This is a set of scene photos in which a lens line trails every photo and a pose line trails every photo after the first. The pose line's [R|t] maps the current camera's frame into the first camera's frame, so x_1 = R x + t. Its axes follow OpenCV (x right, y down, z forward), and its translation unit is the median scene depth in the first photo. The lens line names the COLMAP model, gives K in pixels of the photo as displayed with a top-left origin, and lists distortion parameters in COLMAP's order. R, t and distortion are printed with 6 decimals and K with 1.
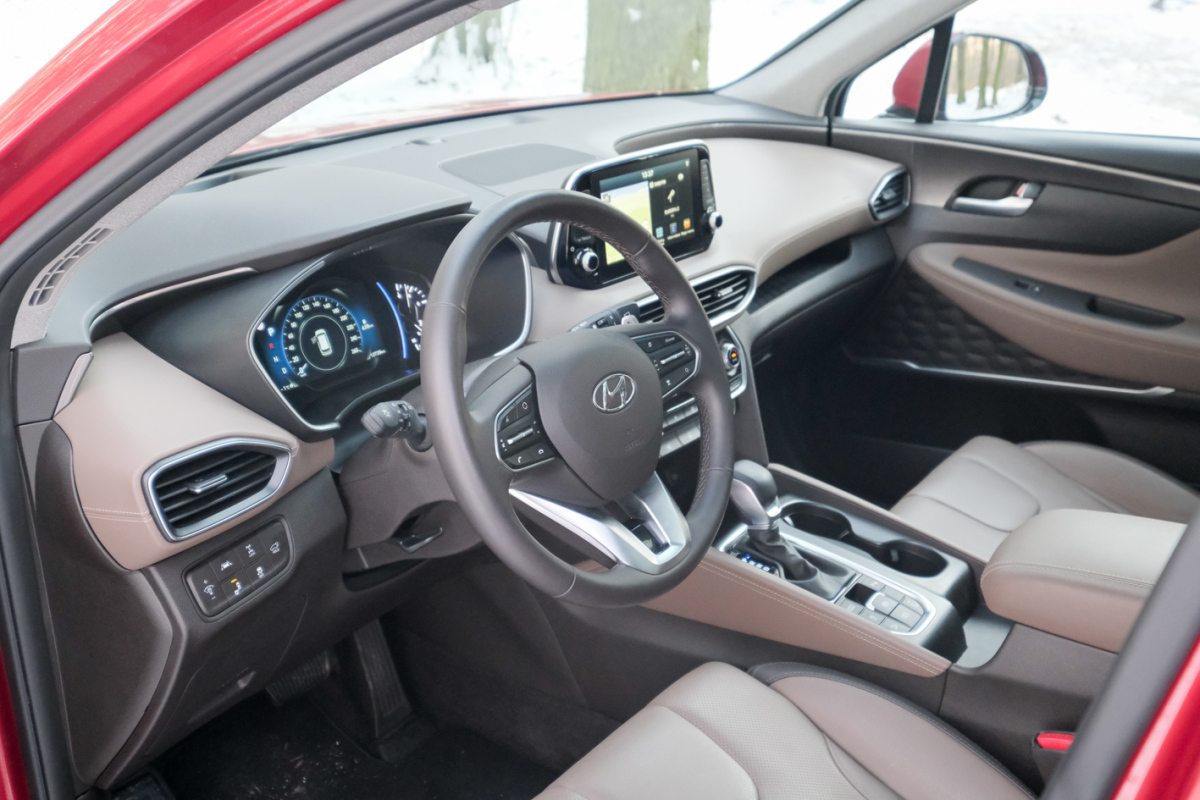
lens RADIAL K [[1232.1, 0, 600.0], [0, 1232.1, 400.0], [0, 0, 1]] dist [0.020208, 0.019754]
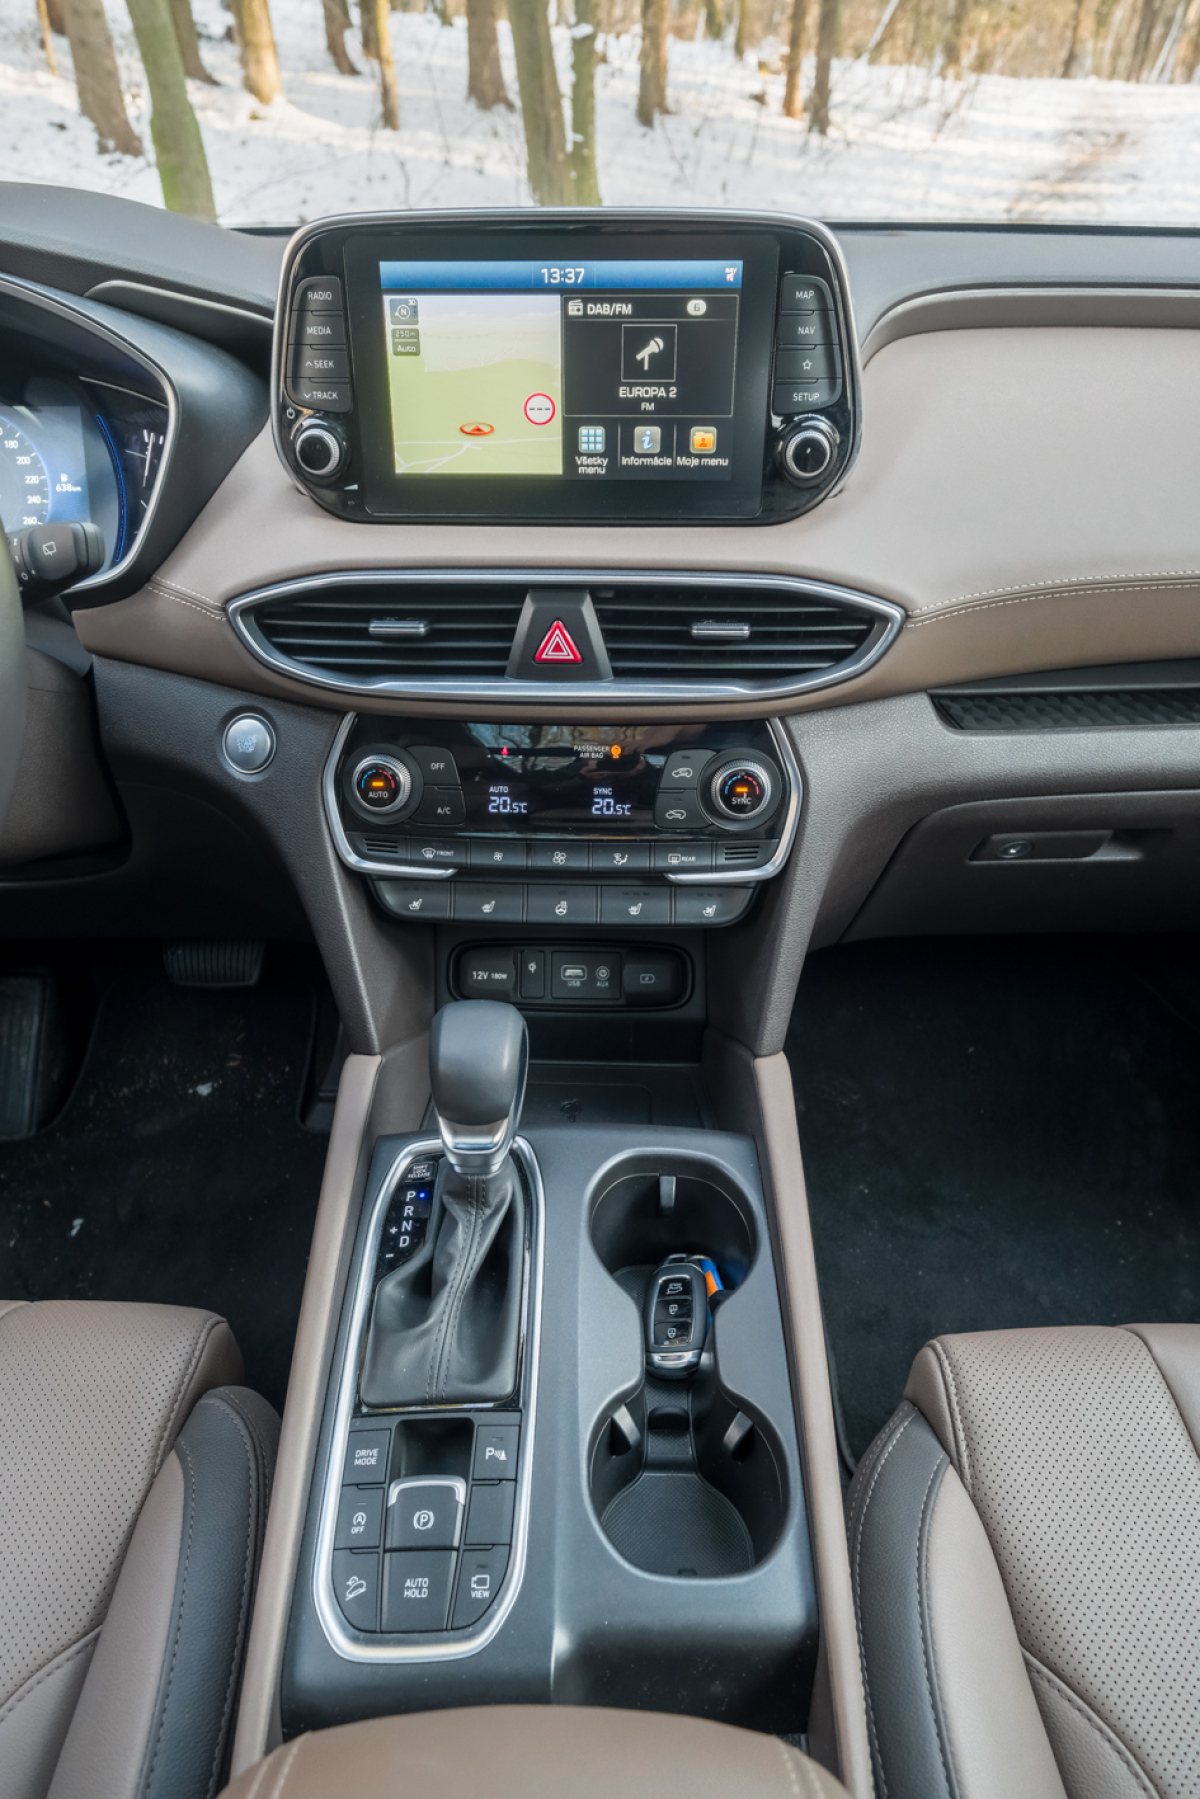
lens RADIAL K [[1123.1, 0, 600.0], [0, 1123.1, 899.5], [0, 0, 1]] dist [-0.002244, 0.003291]
pose [[0.599851, 0.437737, -0.669750, 0.405763], [-0.297500, 0.899079, 0.321171, -0.128042], [0.742746, 0.006596, 0.669540, 0.807881]]
